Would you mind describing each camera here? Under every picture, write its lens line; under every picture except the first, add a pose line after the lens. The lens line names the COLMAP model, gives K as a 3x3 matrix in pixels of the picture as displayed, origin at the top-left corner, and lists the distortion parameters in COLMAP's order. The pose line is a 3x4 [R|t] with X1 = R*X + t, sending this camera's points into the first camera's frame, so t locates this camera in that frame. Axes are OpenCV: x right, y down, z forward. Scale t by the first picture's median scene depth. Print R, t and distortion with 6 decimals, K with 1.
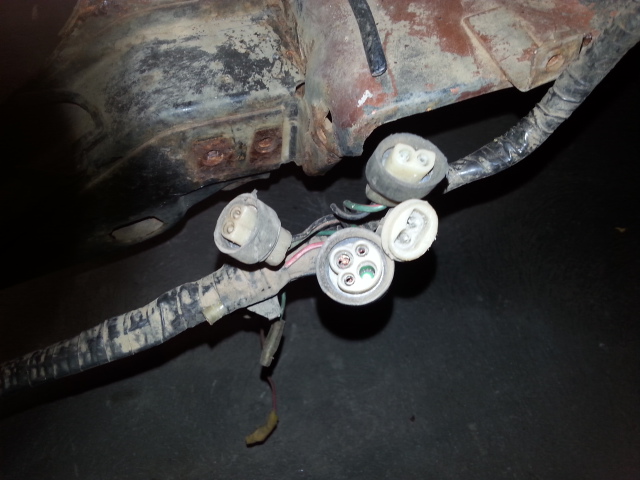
lens RADIAL K [[530.7, 0, 315.9], [0, 530.7, 251.1], [0, 0, 1]] dist [0.019307, -0.079952]
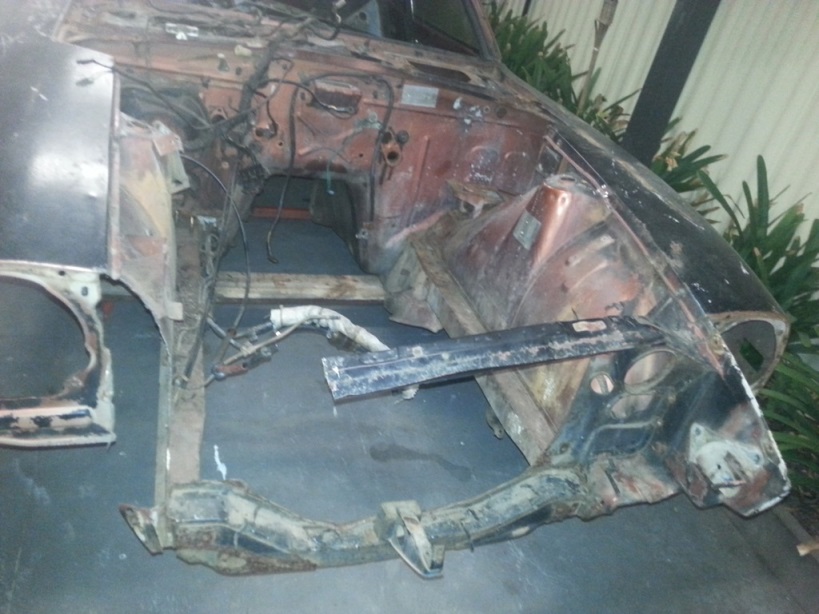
lens RADIAL K [[679.2, 0, 404.2], [0, 679.2, 321.2], [0, 0, 1]] dist [0.019307, -0.079952]
pose [[0.985201, 0.156972, 0.068843, -1.832004], [-0.103125, 0.863648, -0.493434, 1.140147], [-0.136911, 0.479032, 0.867055, -3.545629]]
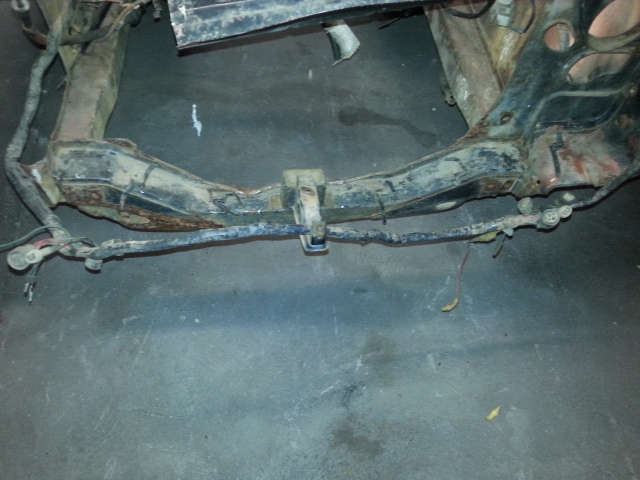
lens RADIAL K [[530.7, 0, 315.9], [0, 530.7, 251.1], [0, 0, 1]] dist [0.019307, -0.079952]
pose [[0.976014, 0.200323, -0.085244, -0.927251], [-0.204439, 0.977953, -0.042575, 0.586661], [0.074836, 0.058981, 0.995450, -2.343513]]
